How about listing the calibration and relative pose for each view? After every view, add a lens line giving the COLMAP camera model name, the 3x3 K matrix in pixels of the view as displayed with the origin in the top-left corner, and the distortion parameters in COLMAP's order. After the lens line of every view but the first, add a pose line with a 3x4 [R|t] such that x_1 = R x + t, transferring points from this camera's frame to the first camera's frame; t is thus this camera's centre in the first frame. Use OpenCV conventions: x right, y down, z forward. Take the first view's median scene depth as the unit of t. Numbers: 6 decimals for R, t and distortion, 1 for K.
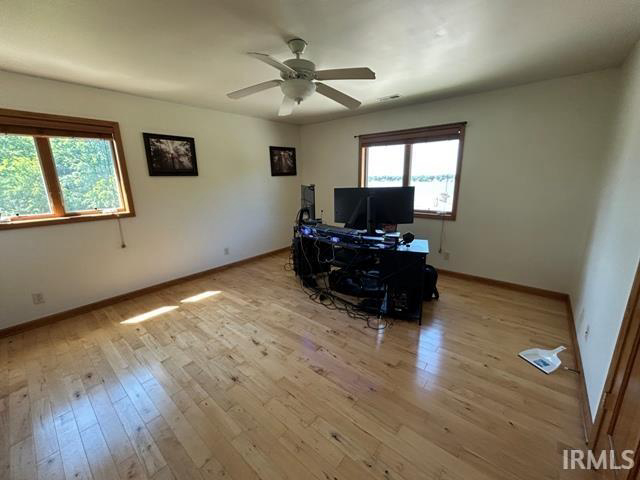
lens RADIAL K [[261.7, 0, 321.5], [0, 261.7, 240.6], [0, 0, 1]] dist [-0.000226, 0.000490]
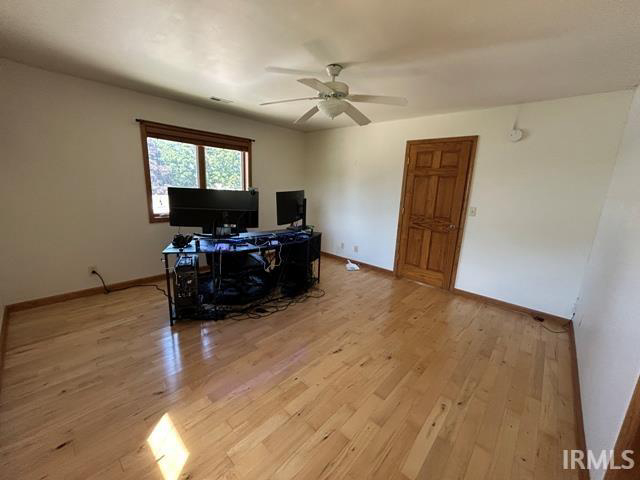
lens RADIAL K [[261.7, 0, 320.9], [0, 261.7, 238.8], [0, 0, 1]] dist [-0.000226, 0.000490]
pose [[0.038486, -0.192678, 0.980507, -0.869601], [0.196506, 0.963533, 0.181629, -0.155415], [-0.979747, 0.185686, 0.074945, 0.702476]]
